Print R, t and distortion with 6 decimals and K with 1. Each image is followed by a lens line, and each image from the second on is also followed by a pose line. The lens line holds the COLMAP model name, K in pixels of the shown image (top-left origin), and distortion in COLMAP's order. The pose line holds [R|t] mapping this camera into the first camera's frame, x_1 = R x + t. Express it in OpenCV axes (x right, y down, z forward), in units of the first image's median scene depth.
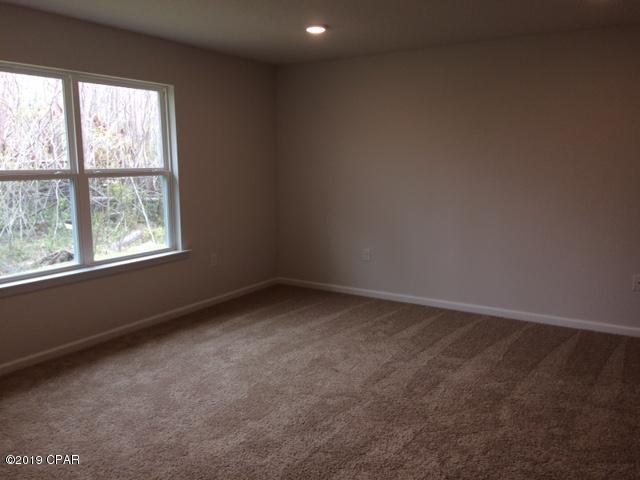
lens RADIAL K [[539.9, 0, 321.0], [0, 539.9, 240.1], [0, 0, 1]] dist [0.105574, -0.153825]
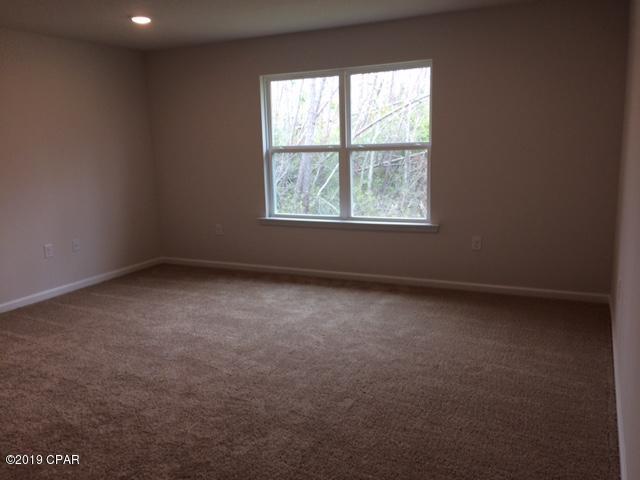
lens RADIAL K [[539.9, 0, 315.5], [0, 539.9, 237.1], [0, 0, 1]] dist [0.105574, -0.153825]
pose [[0.133249, 0.184114, -0.973831, 0.833524], [-0.120341, 0.978328, 0.168498, -0.121166], [0.983749, 0.094739, 0.152518, 0.746281]]
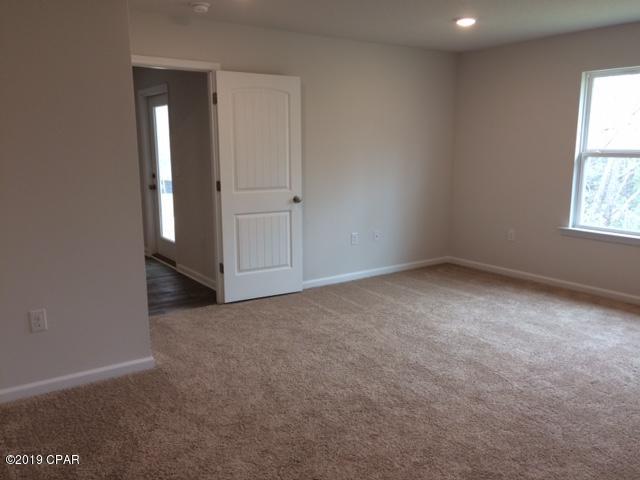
lens RADIAL K [[539.9, 0, 319.7], [0, 539.9, 239.3], [0, 0, 1]] dist [0.105574, -0.153825]
pose [[-0.362023, 0.173609, -0.915860, 0.836920], [-0.132578, 0.962927, 0.234936, -0.118253], [0.922693, 0.206475, -0.325585, 0.718877]]
